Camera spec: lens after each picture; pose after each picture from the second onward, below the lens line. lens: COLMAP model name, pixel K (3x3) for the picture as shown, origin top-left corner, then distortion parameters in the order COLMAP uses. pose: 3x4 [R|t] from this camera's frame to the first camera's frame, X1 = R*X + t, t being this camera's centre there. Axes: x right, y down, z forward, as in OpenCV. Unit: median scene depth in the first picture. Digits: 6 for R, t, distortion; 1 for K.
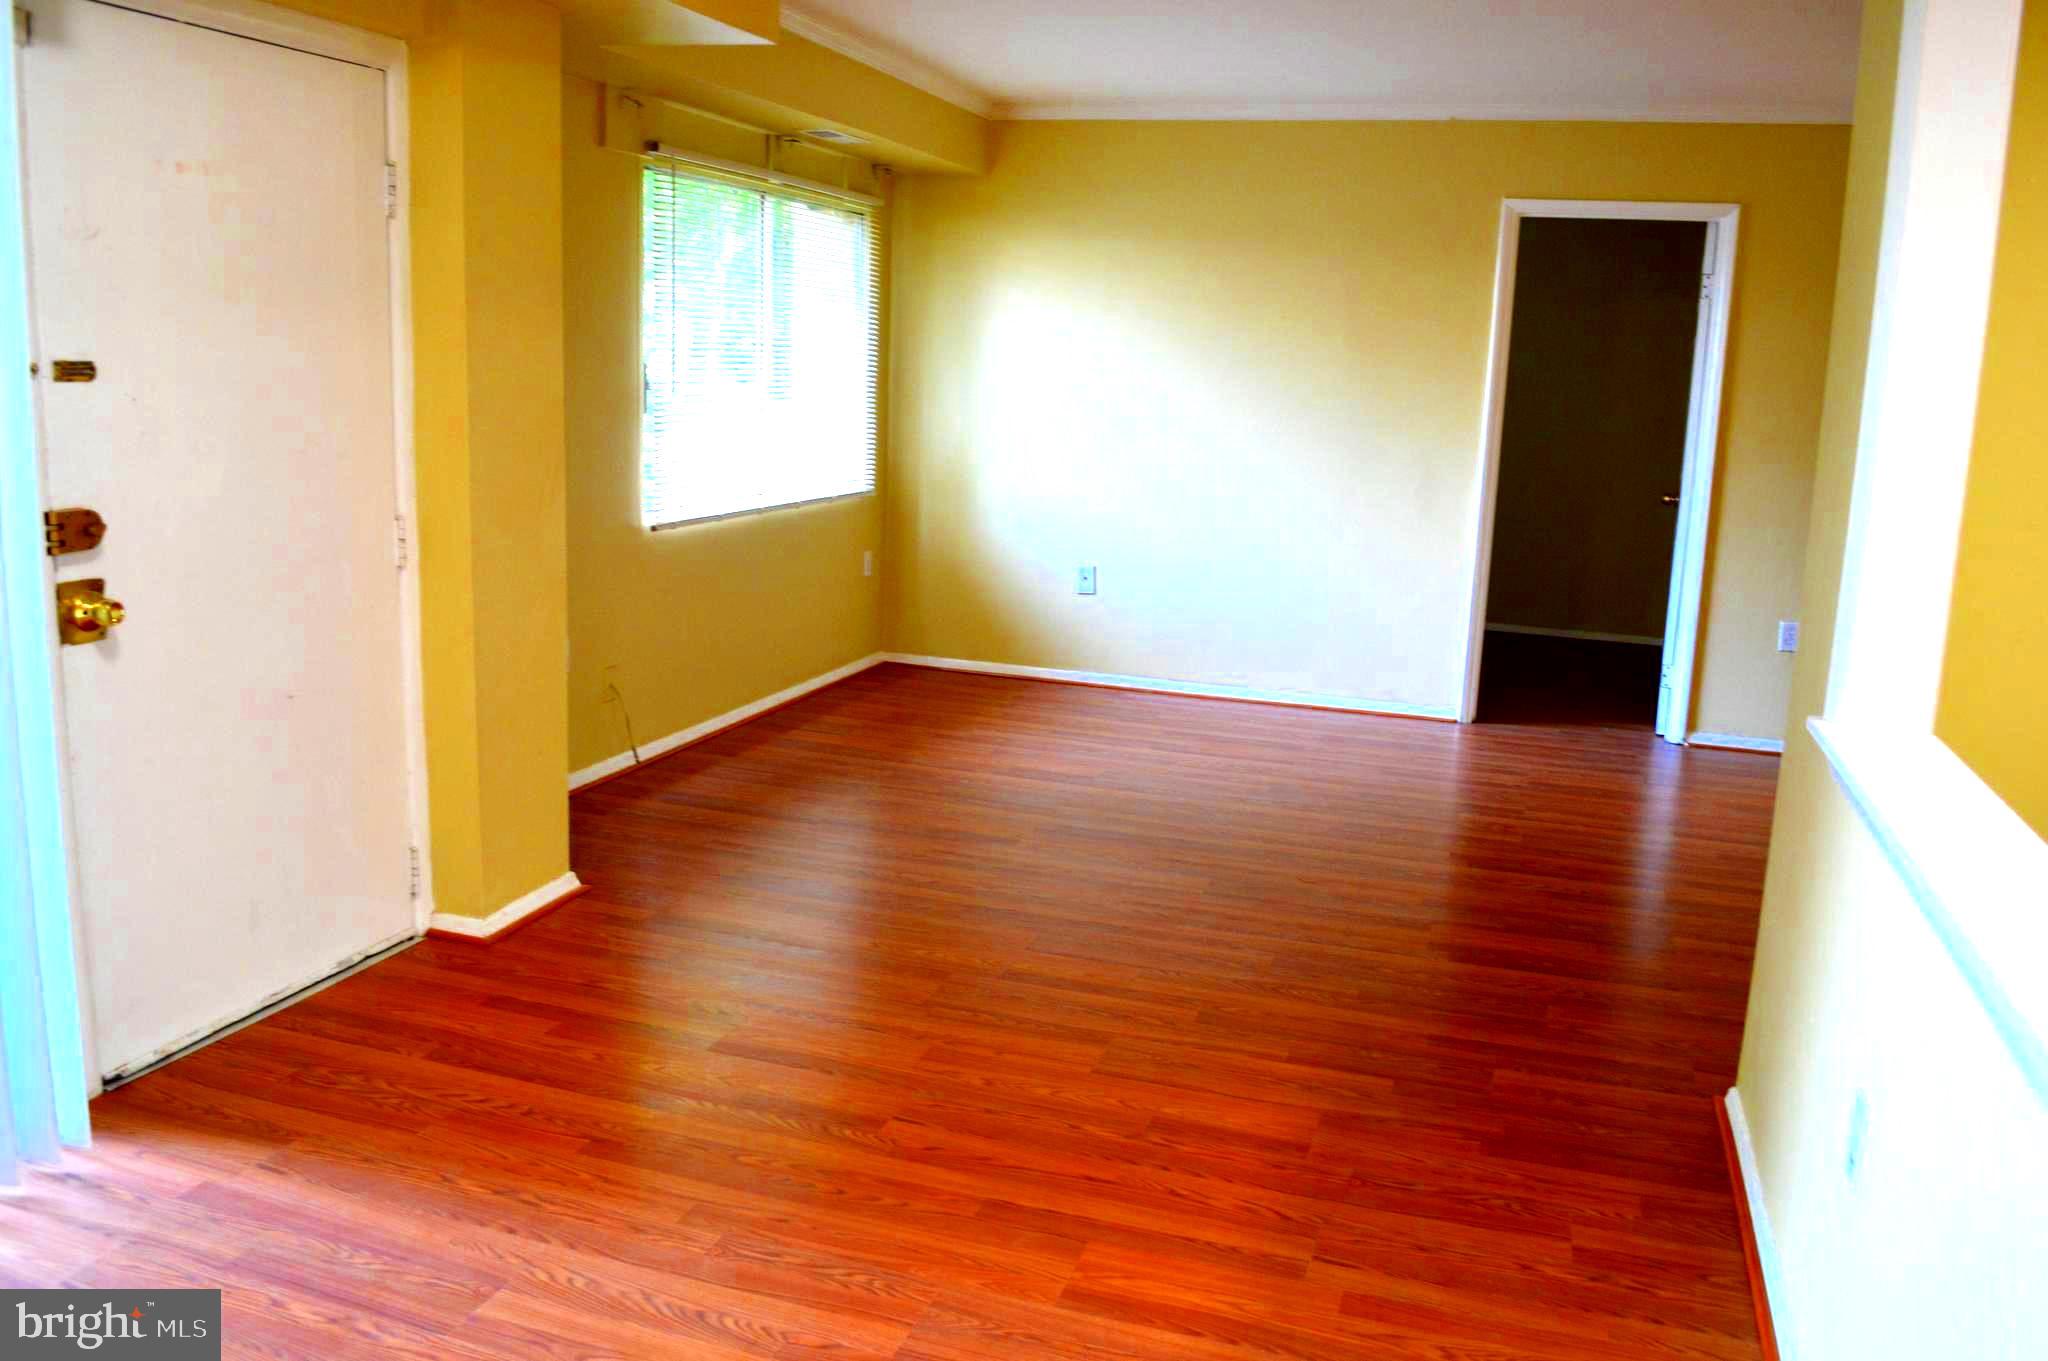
lens RADIAL K [[1641.0, 0, 1024.0], [0, 1641.0, 680.5], [0, 0, 1]] dist [-0.080280, -0.000148]
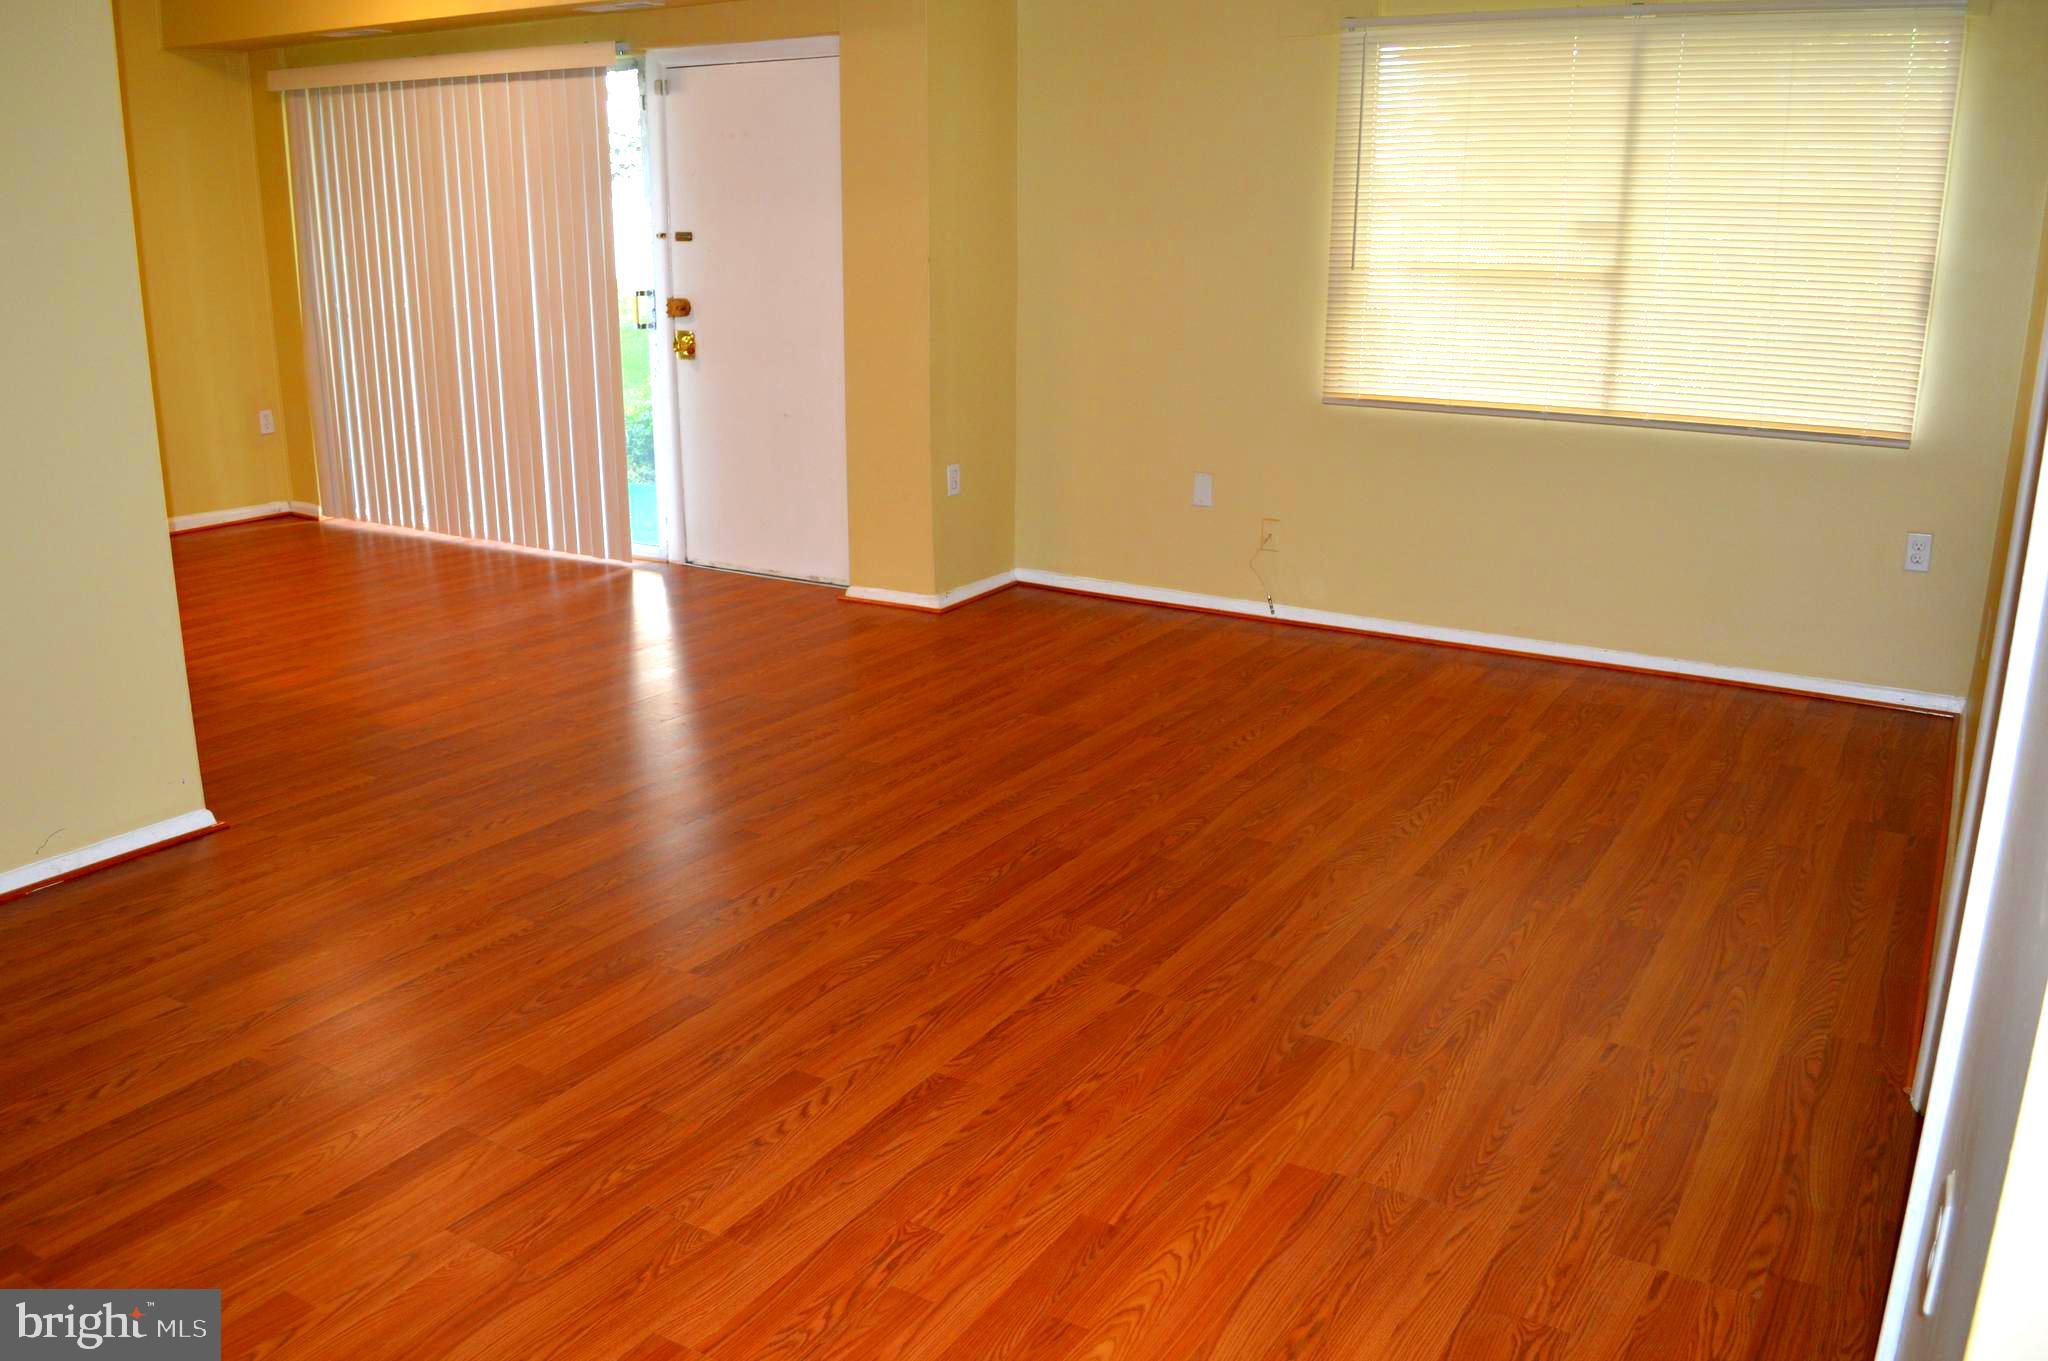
lens RADIAL K [[1630.2, 0, 1027.3], [0, 1630.2, 686.0], [0, 0, 1]] dist [-0.082669, 0.012349]
pose [[-0.229338, 0.219014, -0.948387, 1.558221], [-0.209032, 0.940540, 0.267750, -0.301735], [0.950636, 0.259648, -0.169921, 1.963700]]
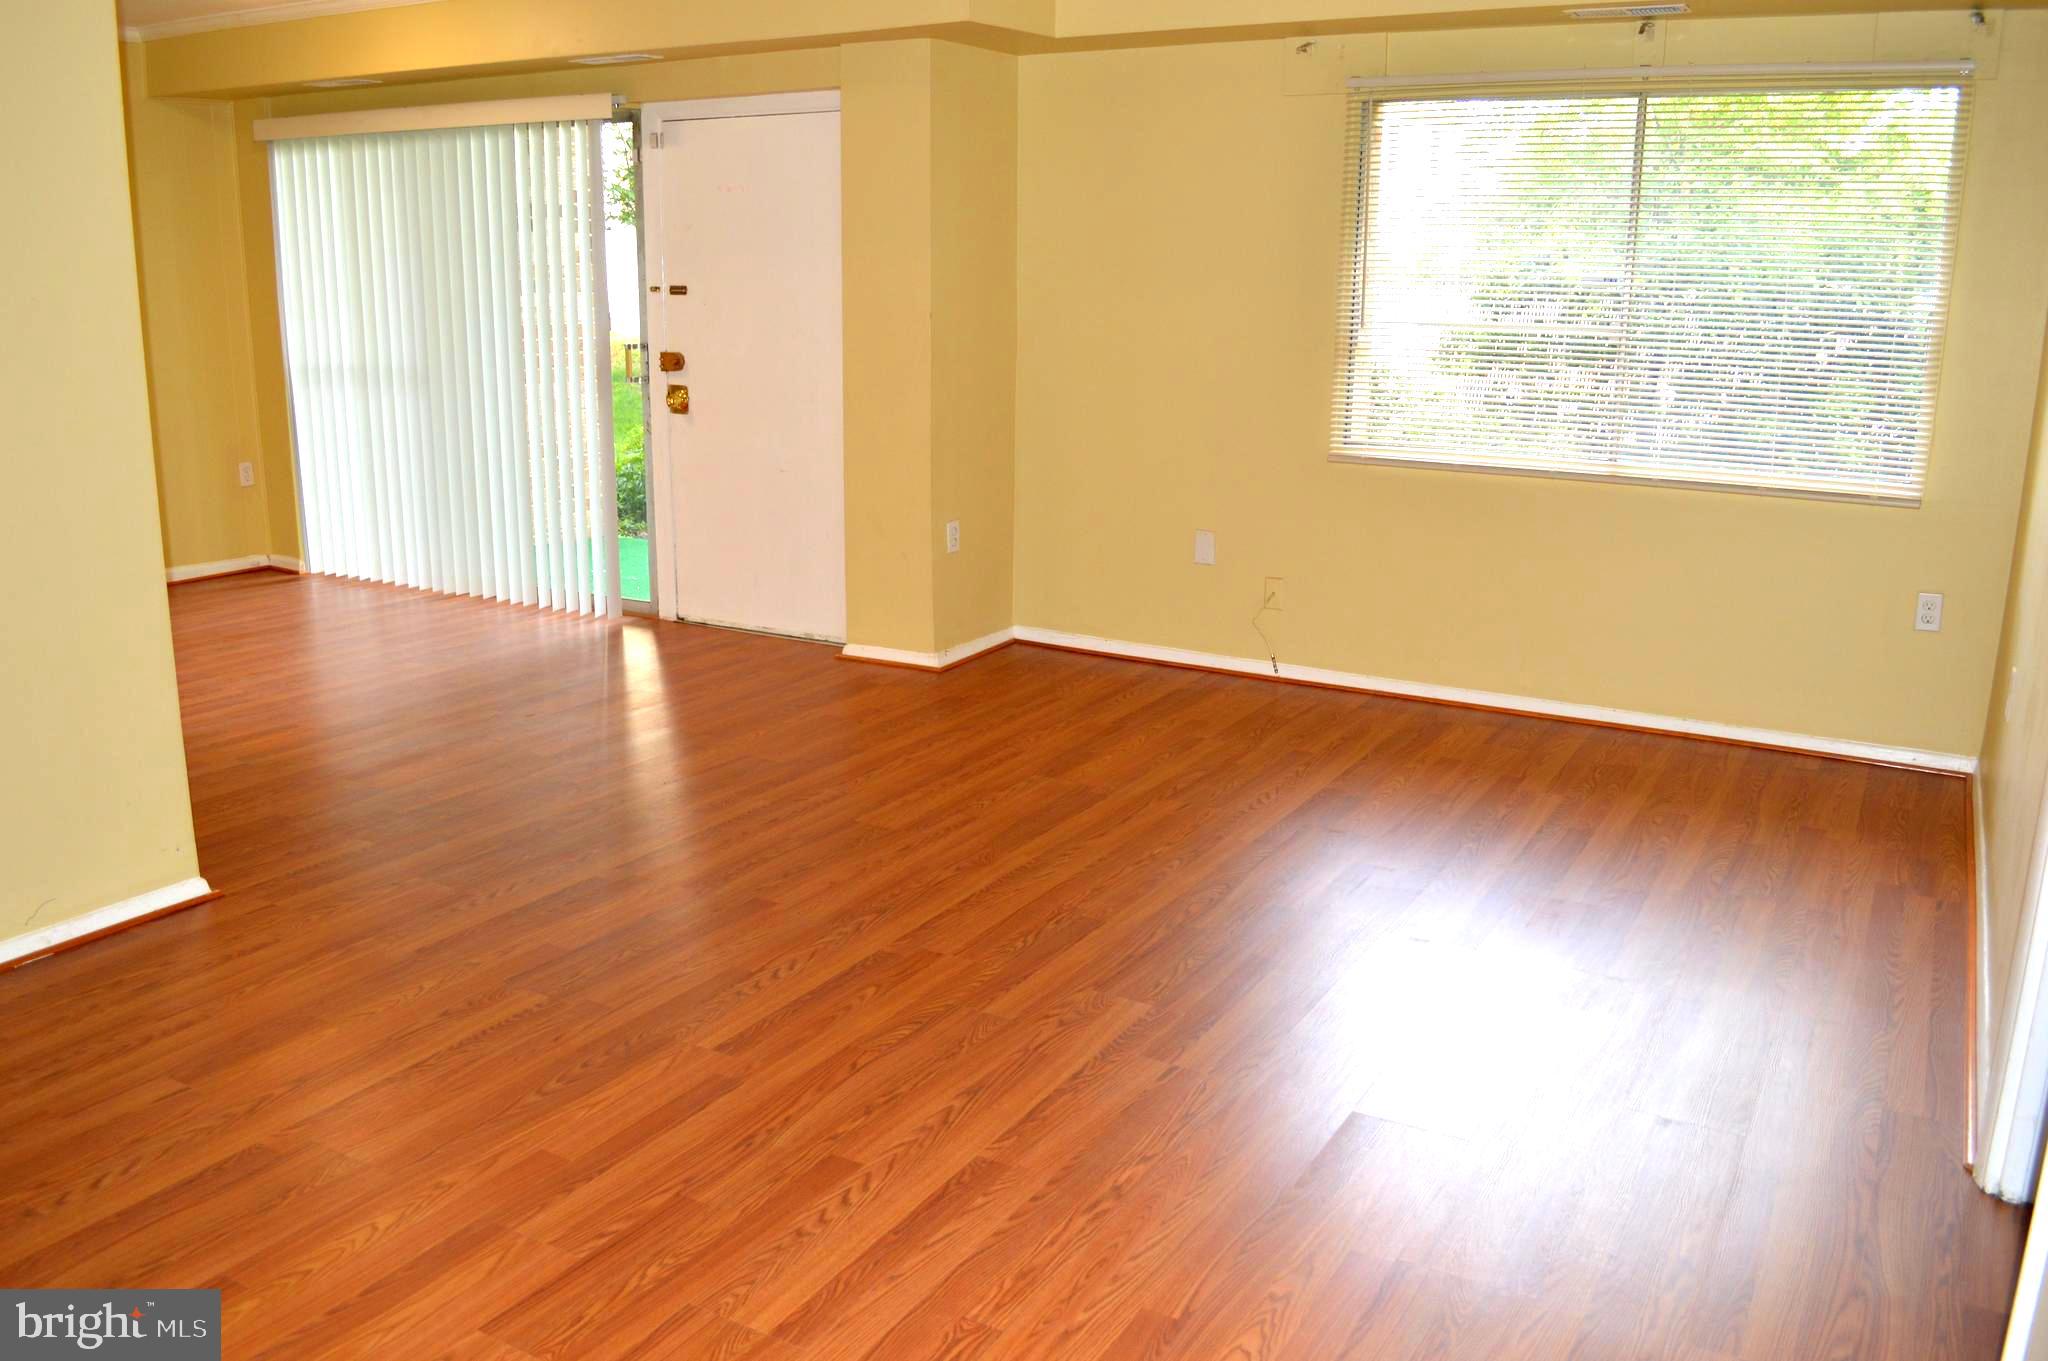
lens RADIAL K [[1630.2, 0, 1027.3], [0, 1630.2, 686.0], [0, 0, 1]] dist [-0.082669, 0.012349]
pose [[-0.207426, 0.189544, -0.959712, 1.542353], [-0.214844, 0.948271, 0.233720, -0.295746], [0.954367, 0.254668, -0.155974, 1.911753]]
